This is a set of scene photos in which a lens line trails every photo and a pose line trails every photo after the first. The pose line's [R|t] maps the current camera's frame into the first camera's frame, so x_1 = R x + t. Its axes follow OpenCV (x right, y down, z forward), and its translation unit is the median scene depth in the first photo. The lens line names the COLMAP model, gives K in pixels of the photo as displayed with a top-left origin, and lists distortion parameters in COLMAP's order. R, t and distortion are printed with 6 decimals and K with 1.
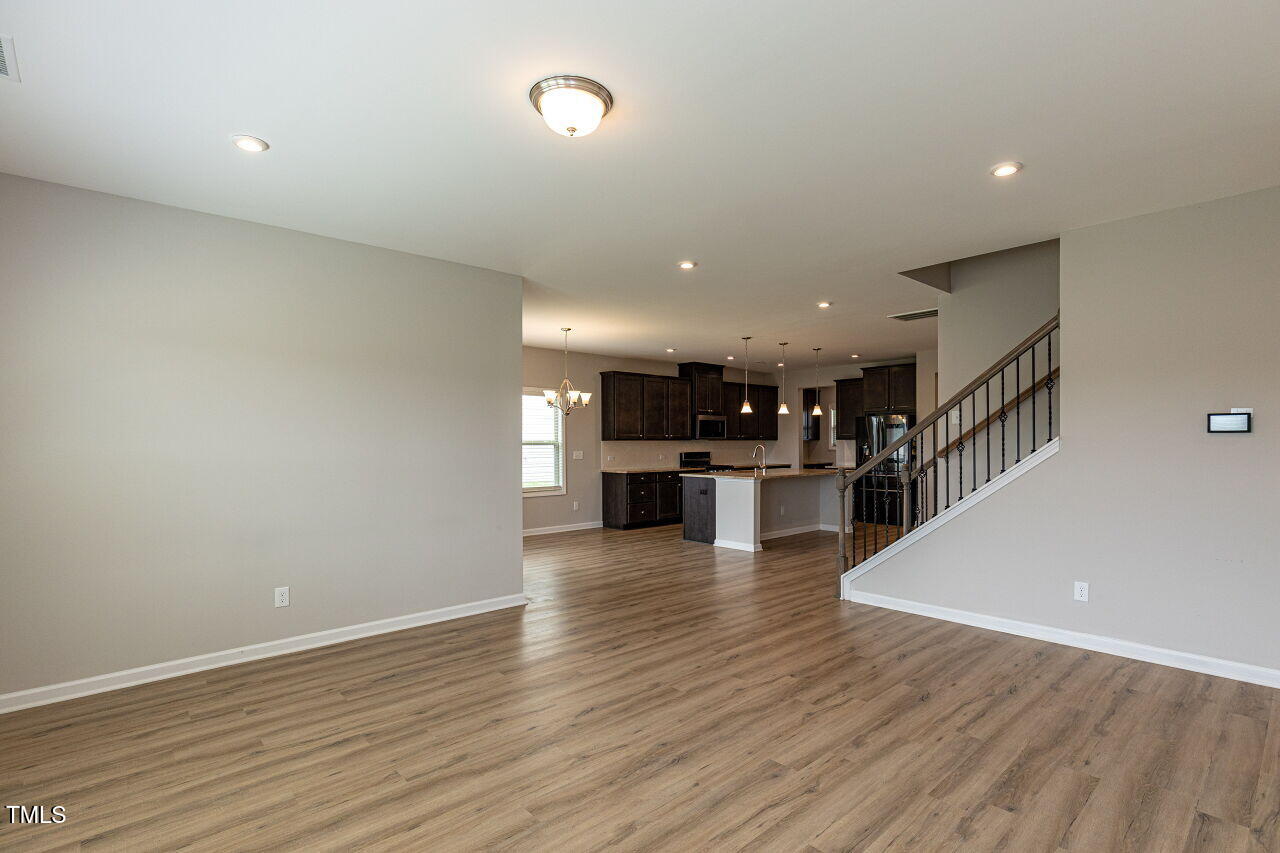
lens RADIAL K [[615.8, 0, 640.0], [0, 615.8, 426.5], [0, 0, 1]] dist [0.001254, 0.000117]
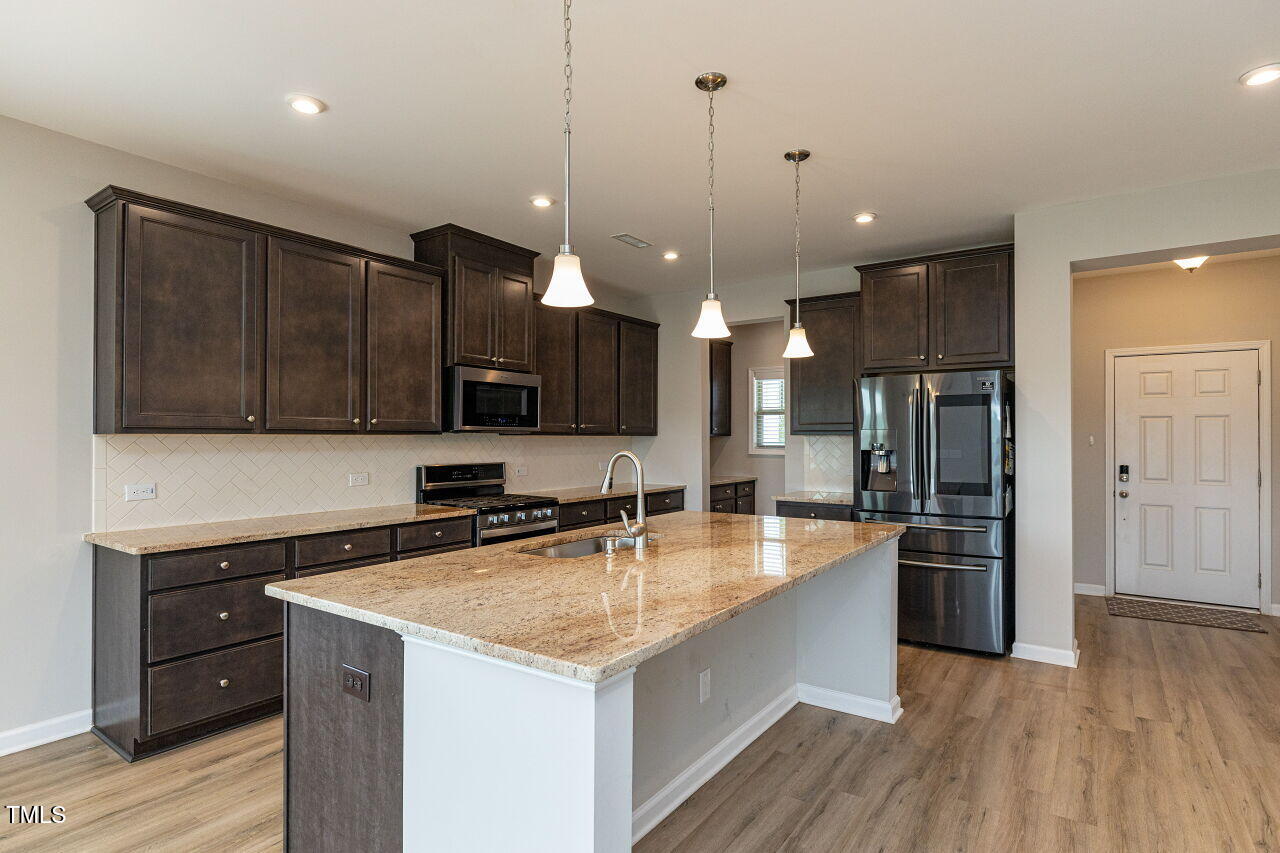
lens RADIAL K [[664.2, 0, 640.0], [0, 664.2, 426.5], [0, 0, 1]] dist [-0.000253, 0.000276]
pose [[0.975700, 0.005652, 0.219039, 0.111638], [-0.007357, 0.999949, 0.006968, 0.013470], [-0.218988, -0.008411, 0.975691, 0.575487]]
